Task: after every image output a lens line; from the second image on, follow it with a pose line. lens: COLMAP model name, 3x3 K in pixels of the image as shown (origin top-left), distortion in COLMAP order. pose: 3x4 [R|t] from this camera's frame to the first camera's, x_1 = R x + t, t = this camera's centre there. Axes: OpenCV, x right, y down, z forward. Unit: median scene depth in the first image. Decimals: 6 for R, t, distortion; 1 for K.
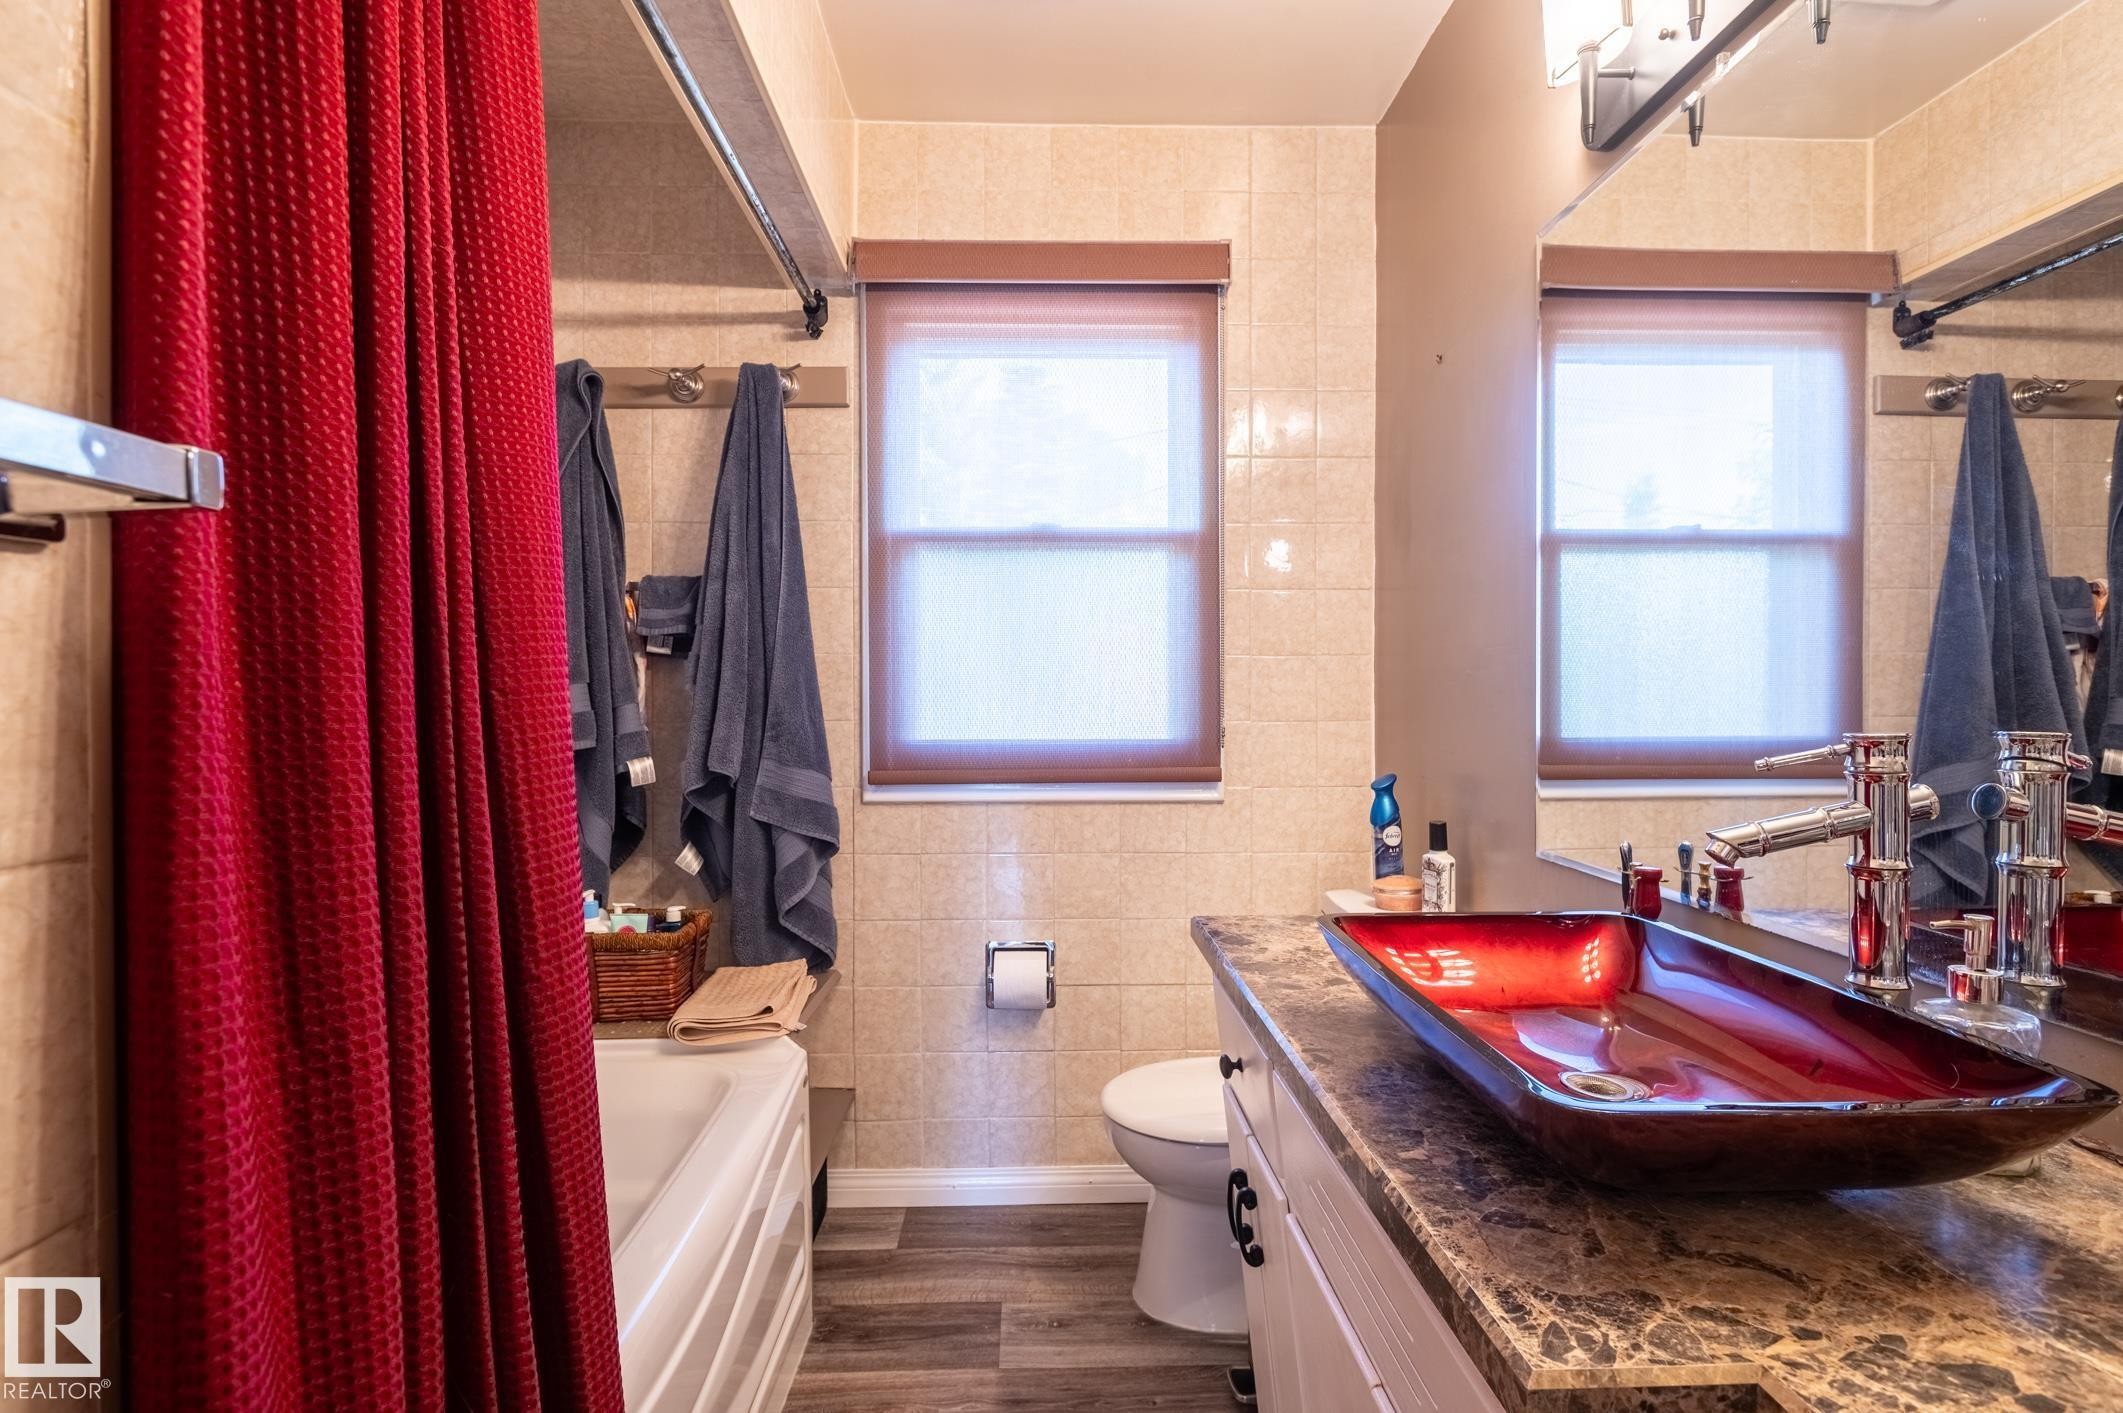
lens RADIAL K [[1141.3, 0, 1063.4], [0, 1141.3, 704.5], [0, 0, 1]] dist [0.023253, 0.000780]
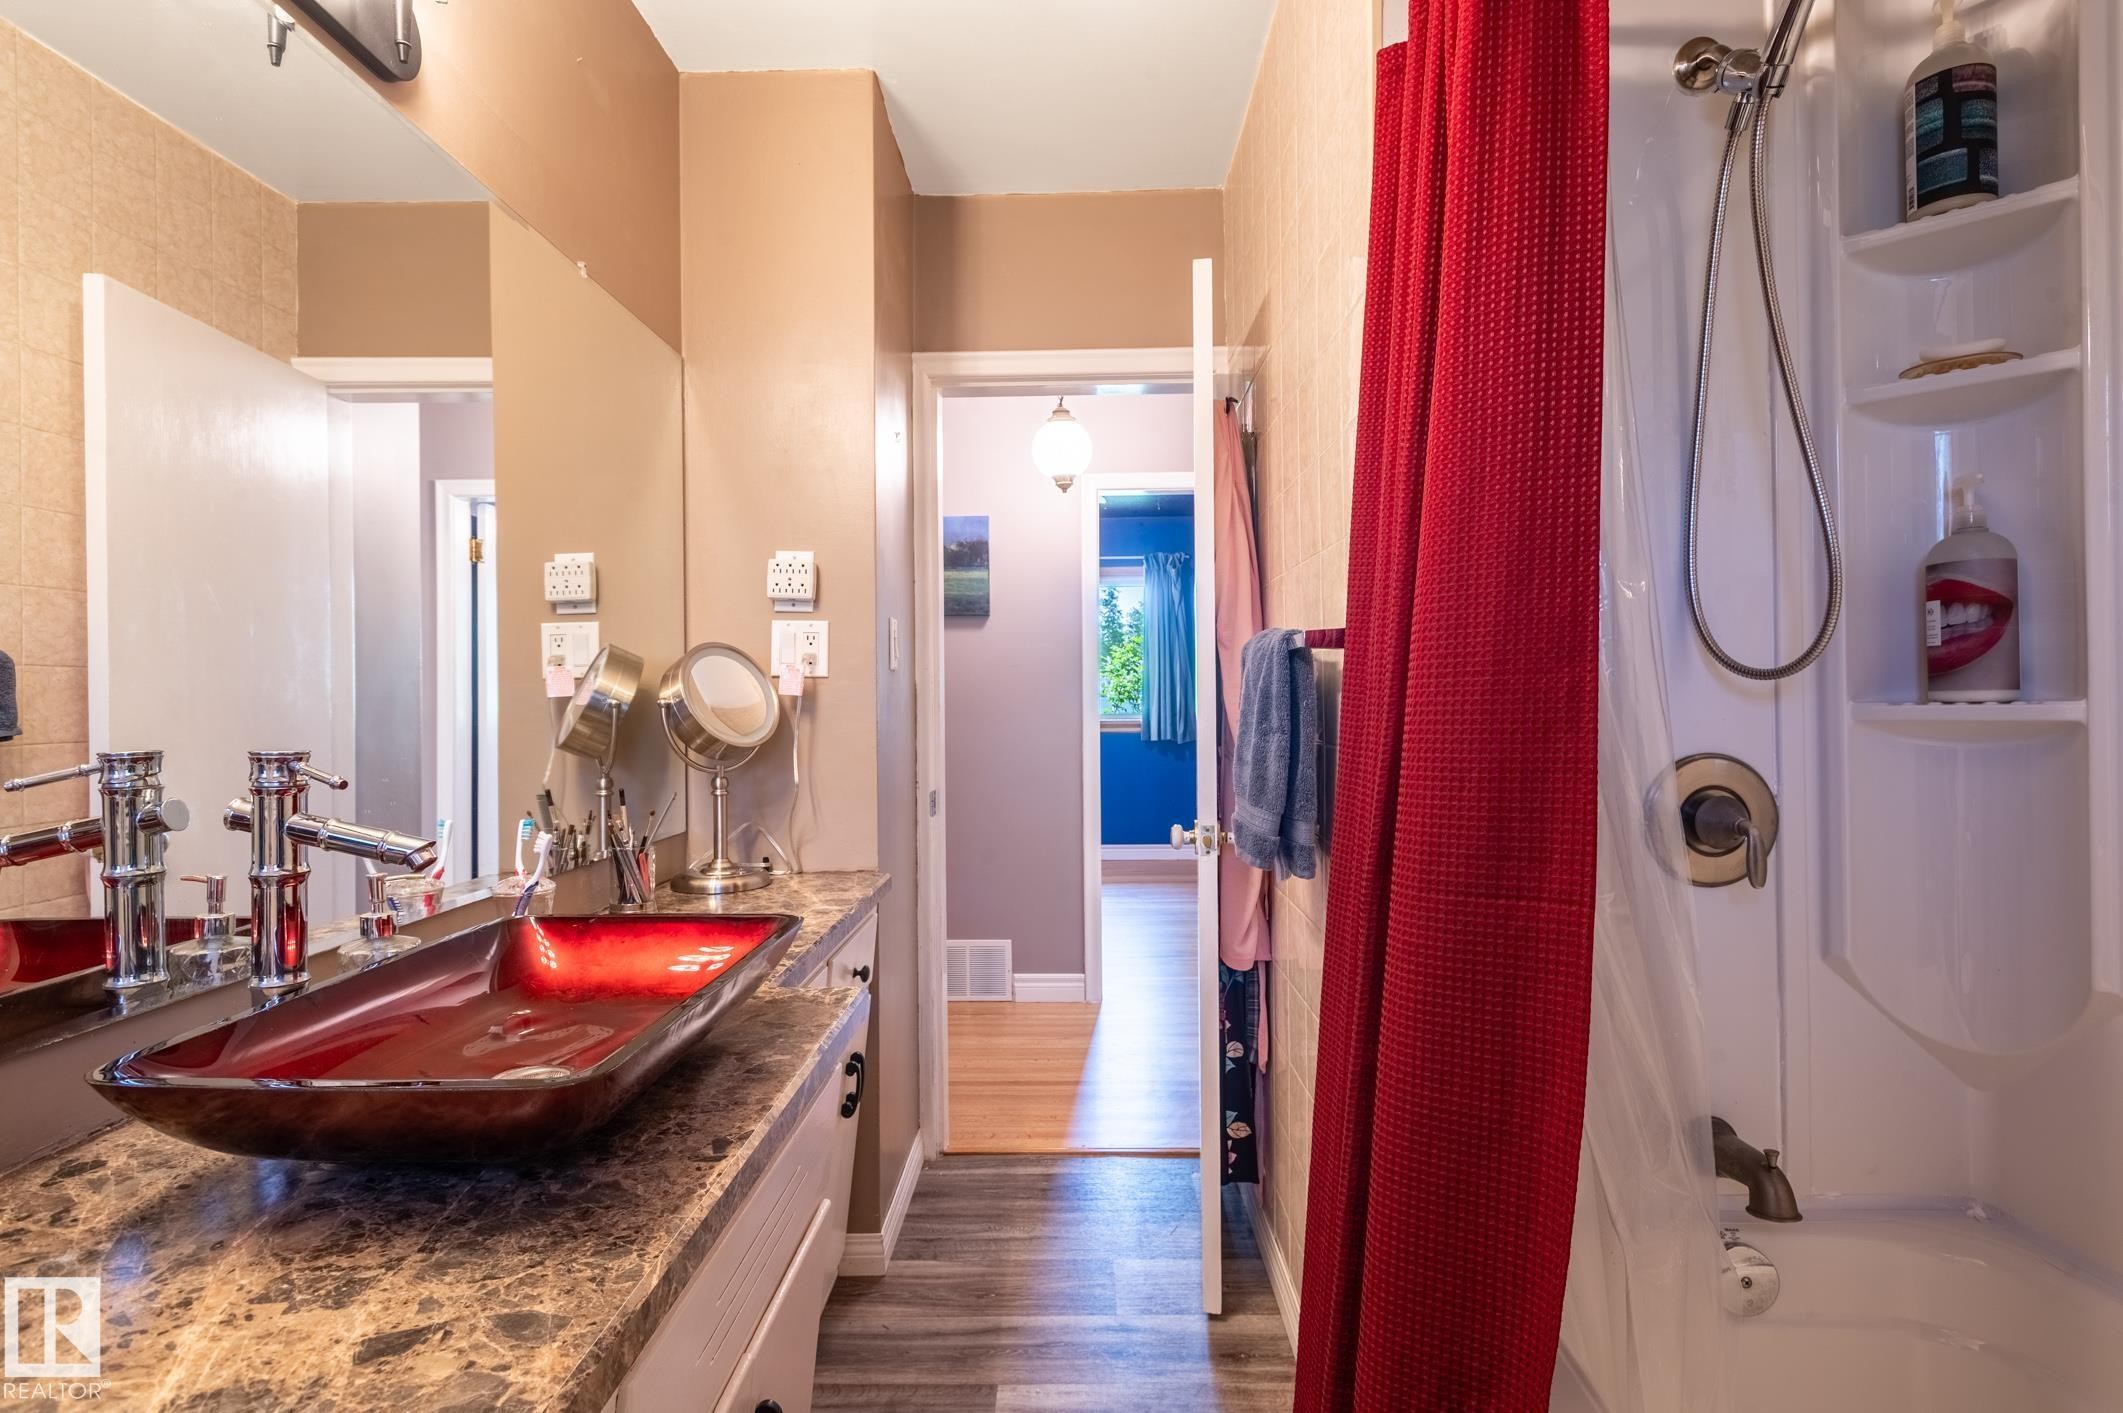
lens RADIAL K [[1141.3, 0, 1061.8], [0, 1141.3, 704.4], [0, 0, 1]] dist [0.023253, 0.000780]
pose [[-0.999012, 0.017431, 0.040871, -0.078146], [0.017721, 0.999820, 0.006748, -0.013727], [-0.040746, 0.007466, -0.999142, 2.292618]]
